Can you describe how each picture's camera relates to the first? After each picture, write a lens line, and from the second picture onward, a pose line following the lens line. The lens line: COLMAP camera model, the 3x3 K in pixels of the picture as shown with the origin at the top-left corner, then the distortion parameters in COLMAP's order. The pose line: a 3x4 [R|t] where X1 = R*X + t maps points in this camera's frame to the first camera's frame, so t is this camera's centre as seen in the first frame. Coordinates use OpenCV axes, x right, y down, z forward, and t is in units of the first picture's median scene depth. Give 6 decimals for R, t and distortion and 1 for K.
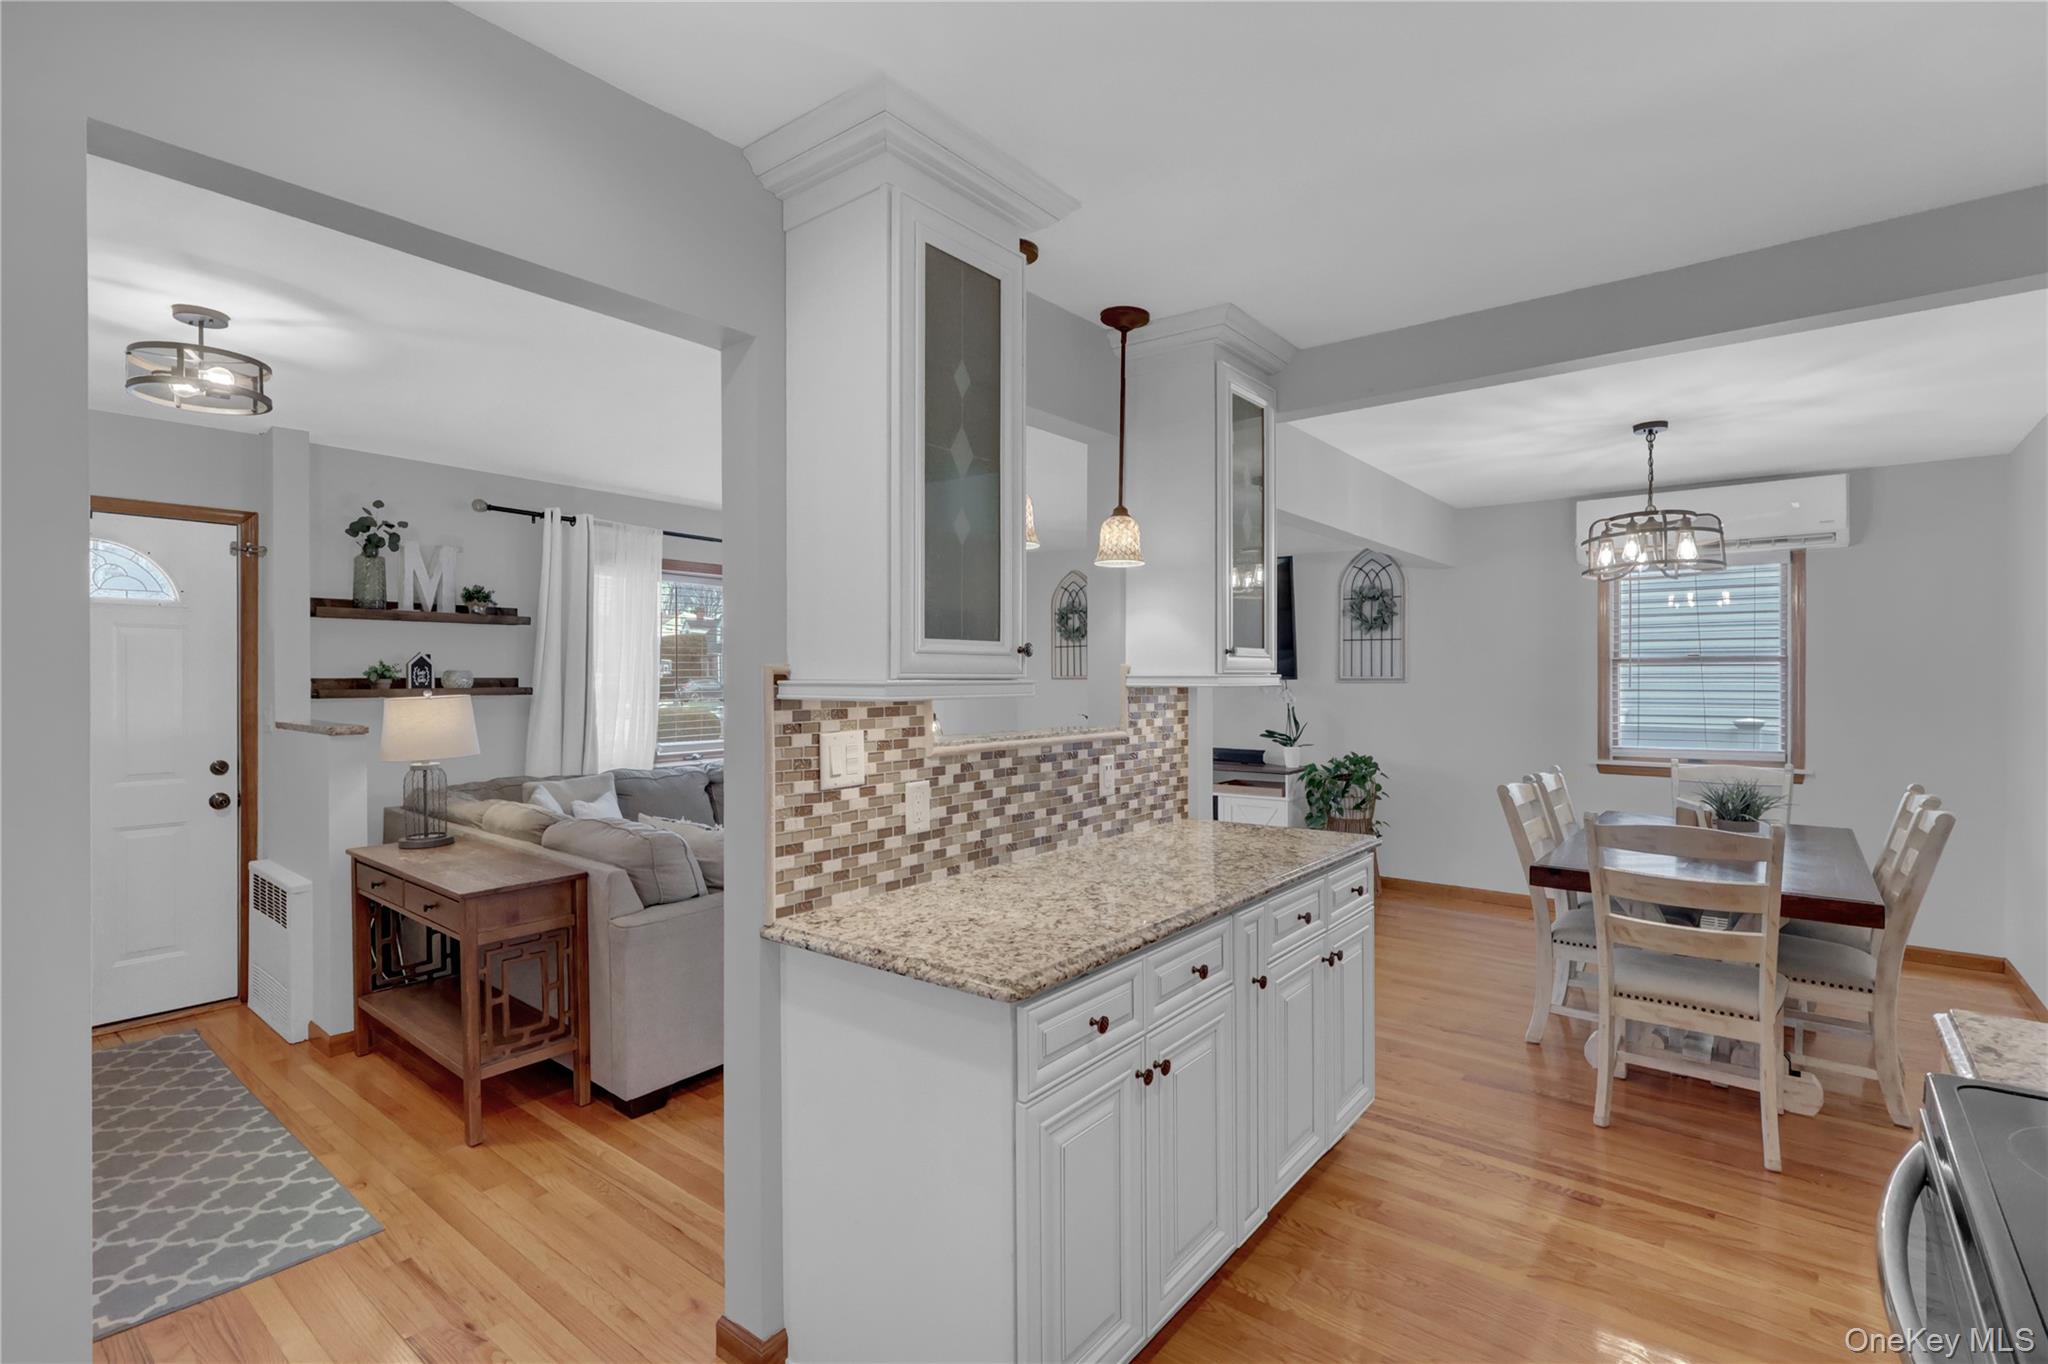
lens RADIAL K [[943.3, 0, 1023.2], [0, 943.3, 669.9], [0, 0, 1]] dist [-0.002291, 0.002612]
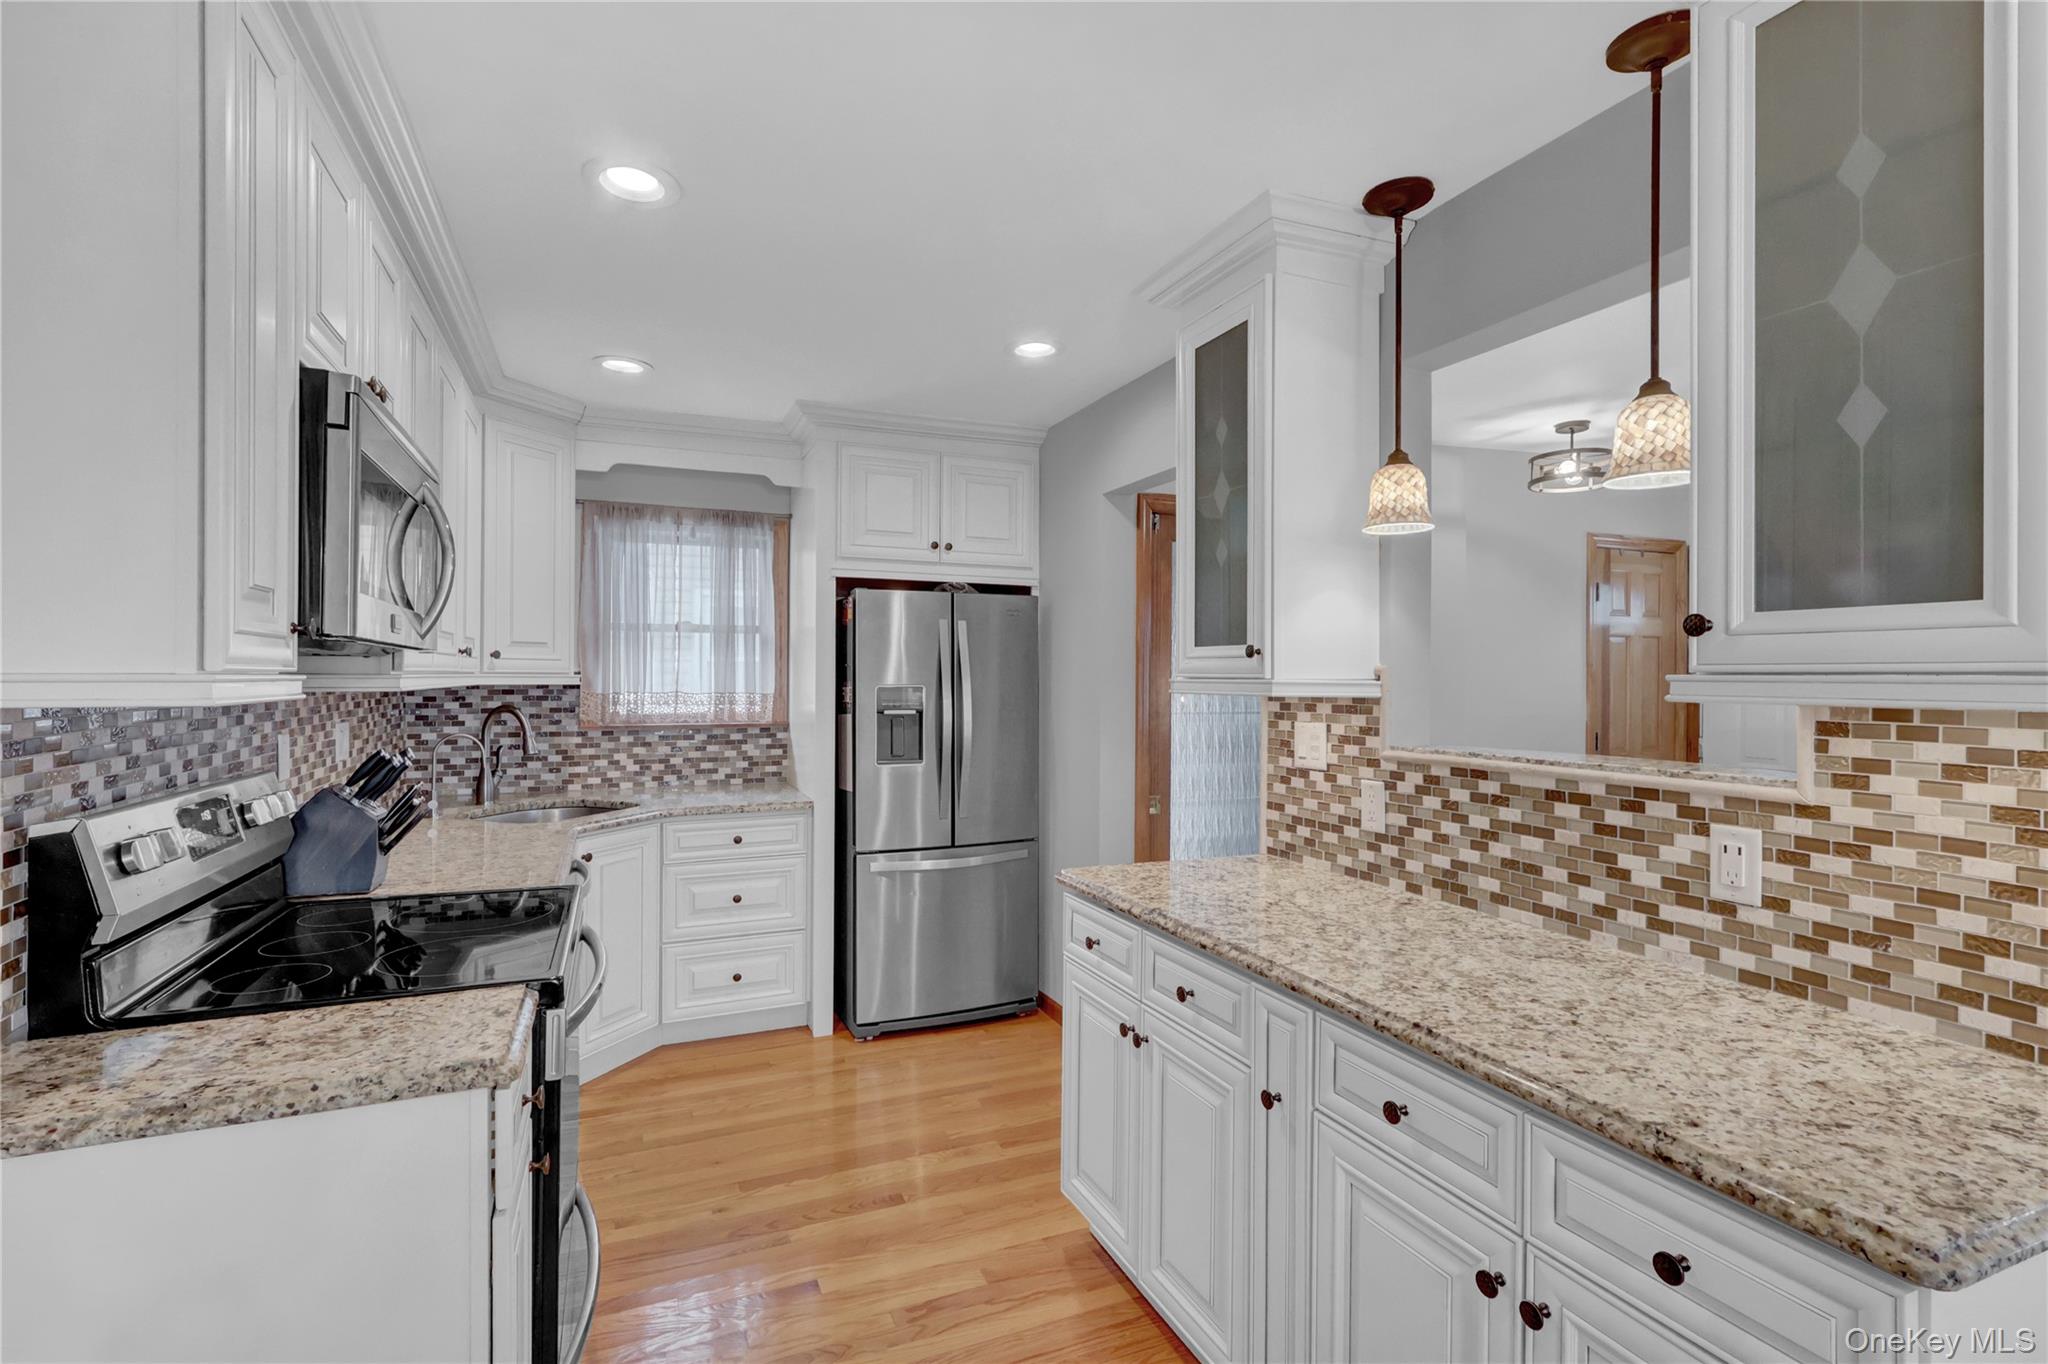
lens RADIAL K [[943.3, 0, 1029.0], [0, 943.3, 674.4], [0, 0, 1]] dist [-0.002291, 0.002612]
pose [[-0.459129, -0.004313, -0.888359, 0.692757], [-0.001202, 0.999990, -0.004234, 0.006566], [0.888369, -0.000877, -0.459130, 0.823527]]
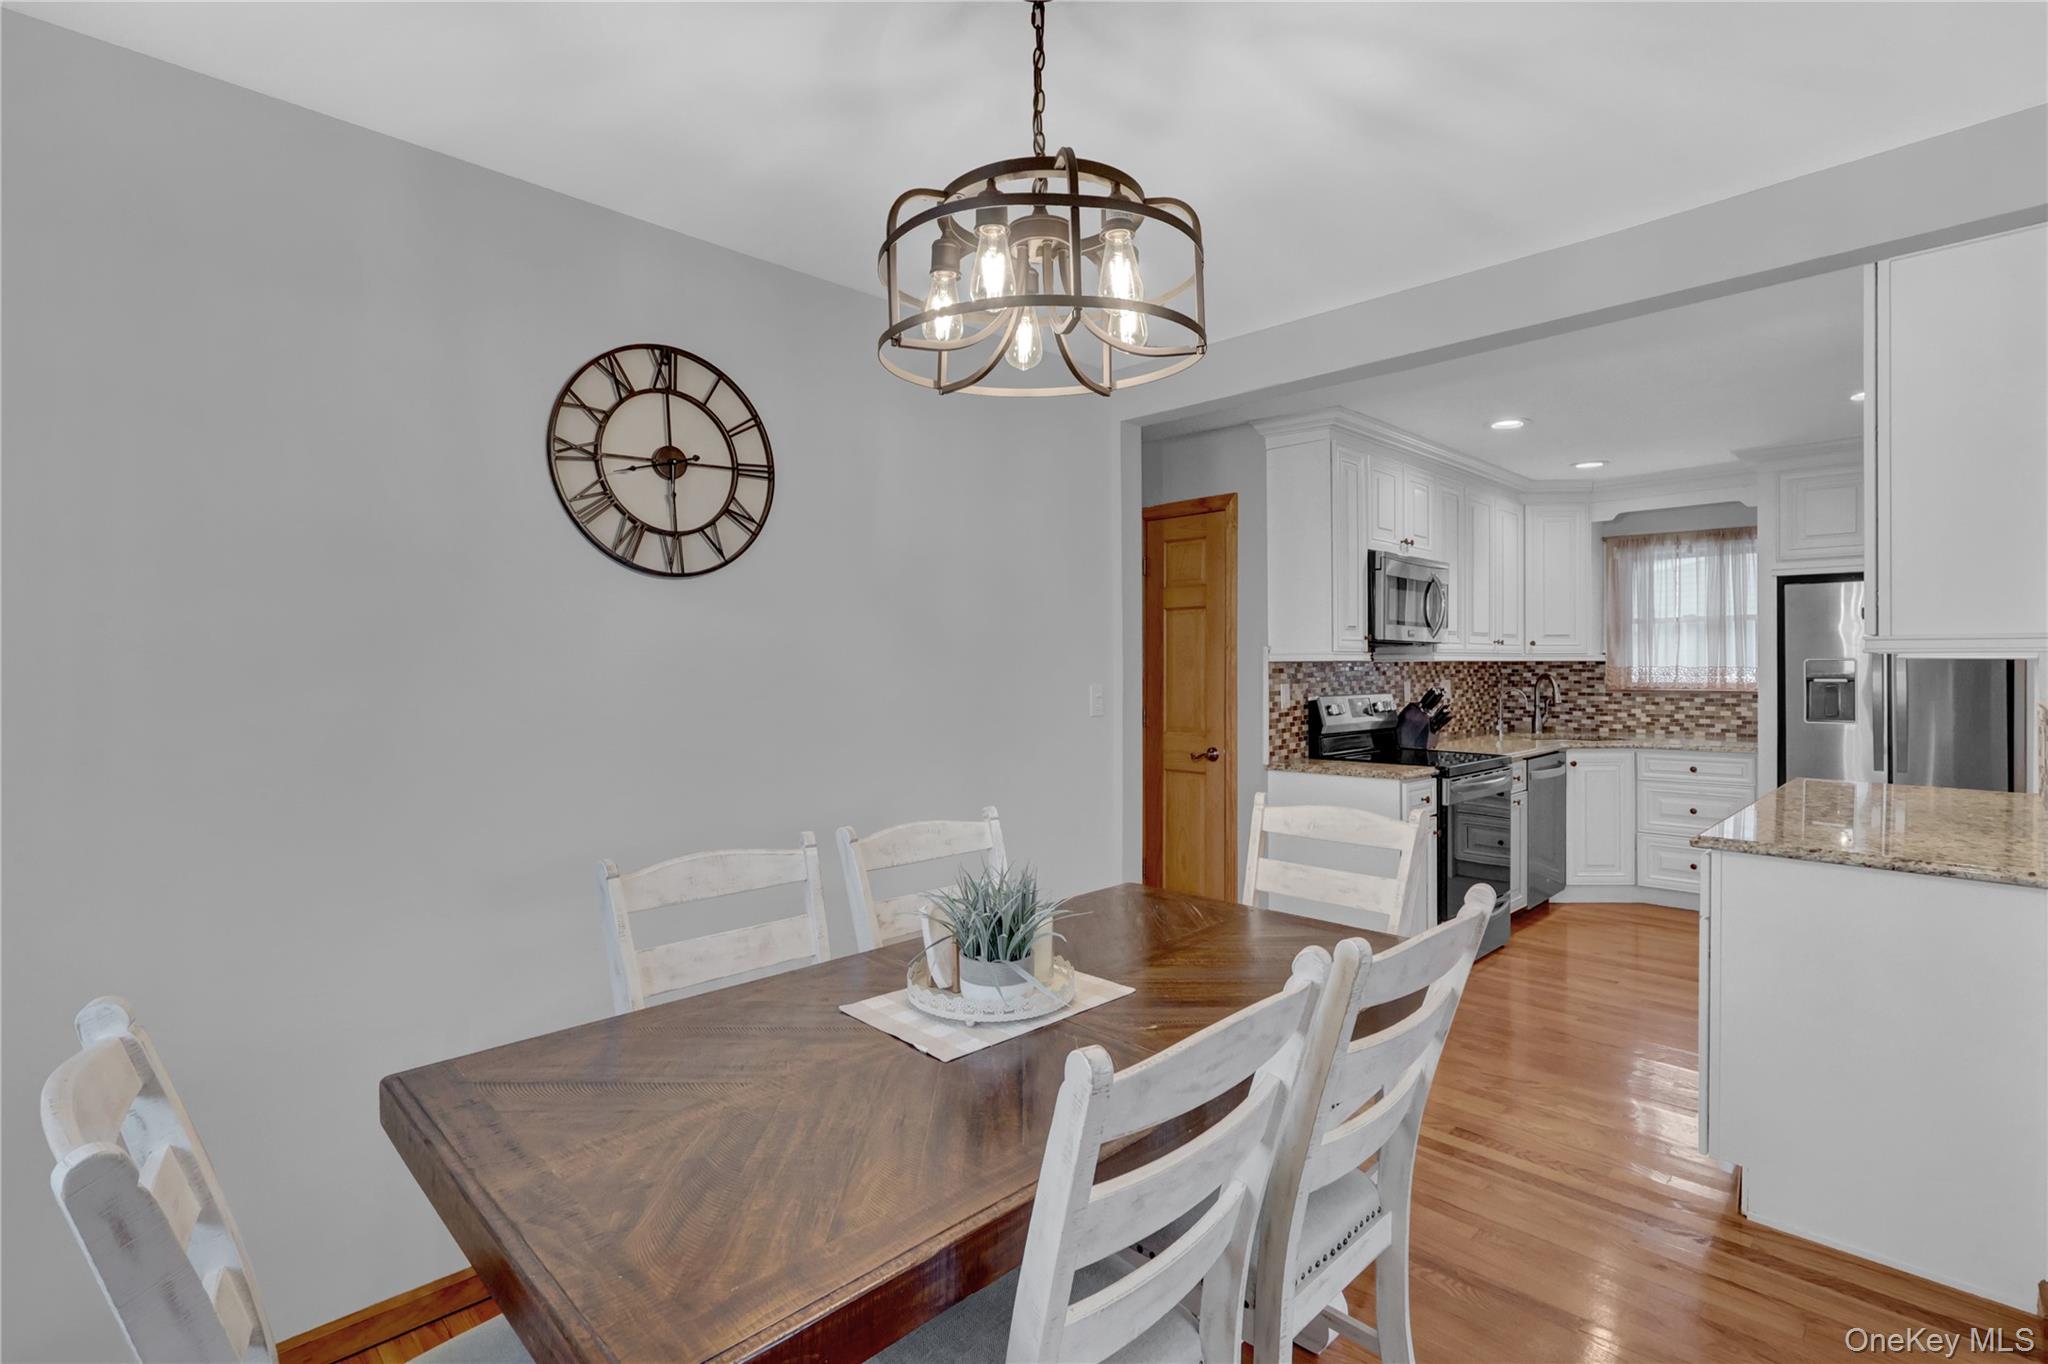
lens RADIAL K [[943.3, 0, 1012.6], [0, 943.3, 669.1], [0, 0, 1]] dist [-0.002291, 0.002612]
pose [[-0.992682, 0.002969, 0.120723, 0.802247], [0.003056, 0.999995, 0.000539, 0.026608], [-0.120721, 0.000904, -0.992686, 1.741166]]
